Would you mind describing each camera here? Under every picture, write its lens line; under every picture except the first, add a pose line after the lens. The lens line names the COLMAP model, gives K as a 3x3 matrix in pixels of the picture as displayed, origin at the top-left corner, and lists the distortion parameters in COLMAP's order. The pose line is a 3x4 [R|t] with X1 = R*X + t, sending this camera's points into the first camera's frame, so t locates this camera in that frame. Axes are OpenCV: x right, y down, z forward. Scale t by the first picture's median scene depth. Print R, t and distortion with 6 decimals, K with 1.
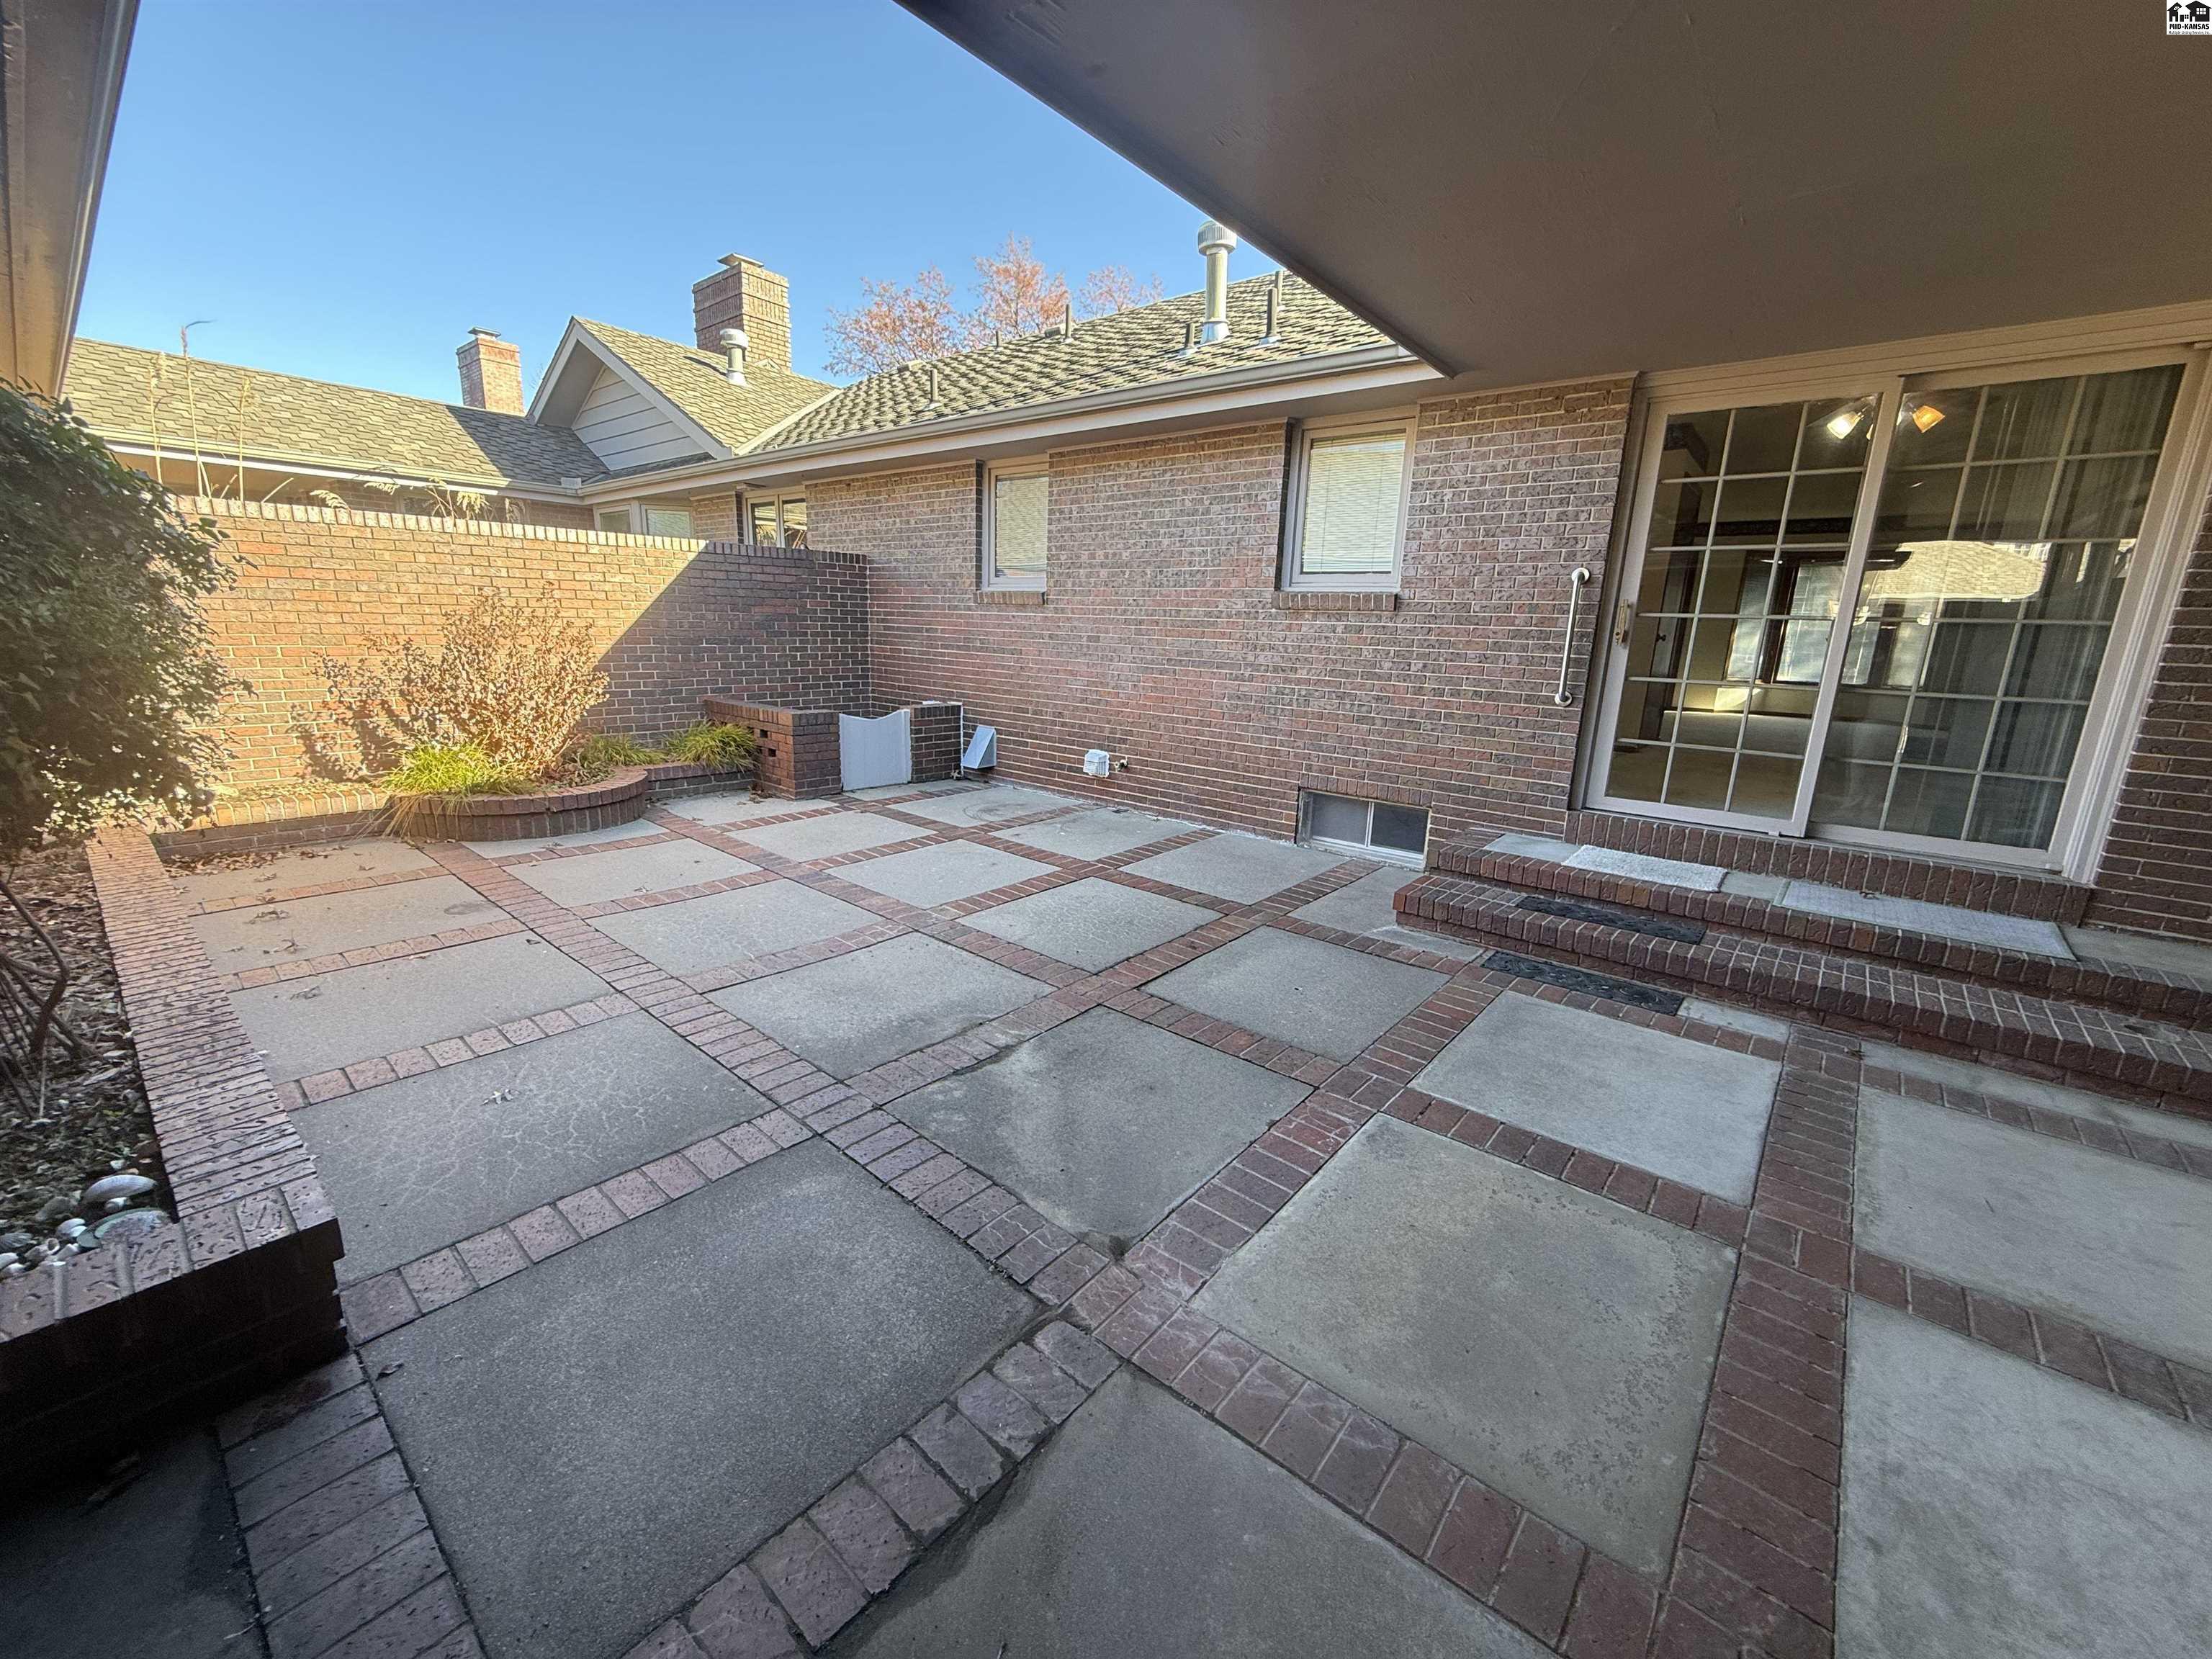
lens RADIAL K [[878.8, 0, 1100.7], [0, 878.8, 824.5], [0, 0, 1]] dist [-0.000425, 0.000439]
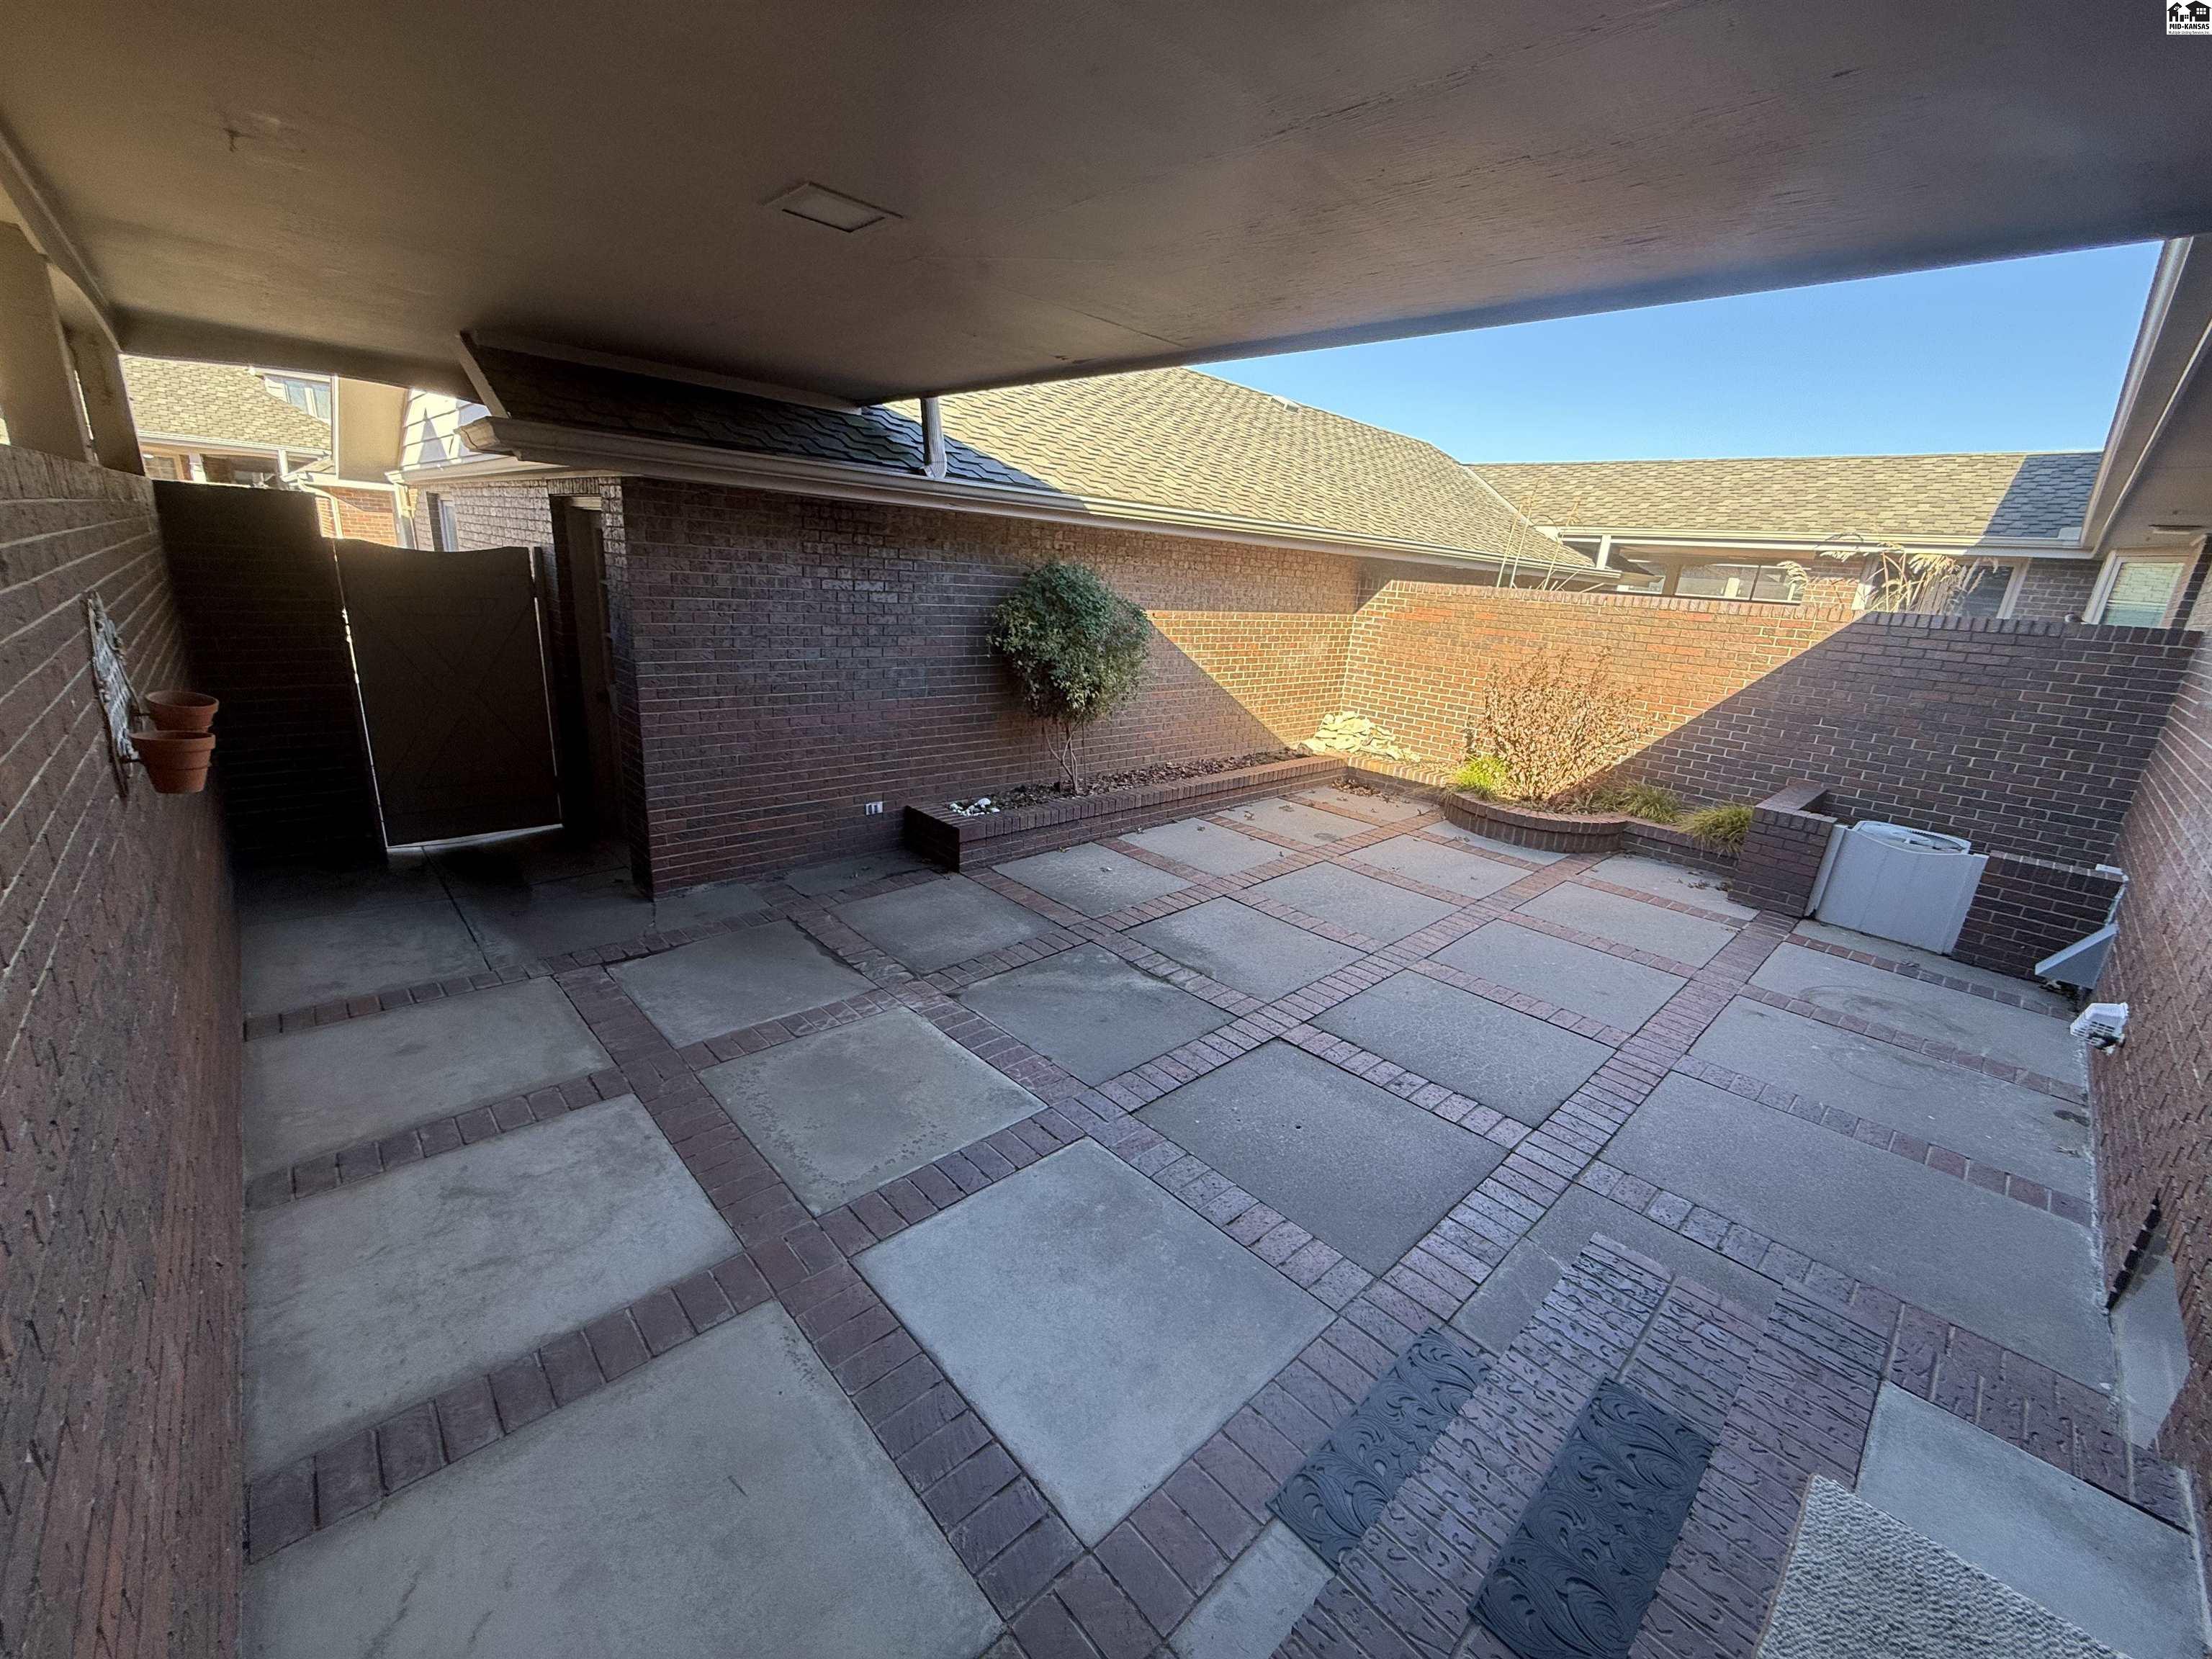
lens RADIAL K [[878.8, 0, 1100.7], [0, 878.8, 824.5], [0, 0, 1]] dist [-0.000425, 0.000439]
pose [[-0.110570, 0.243098, -0.963679, 1.271948], [-0.292758, 0.918638, 0.265326, -0.336424], [0.949772, 0.311462, -0.030405, 0.917239]]
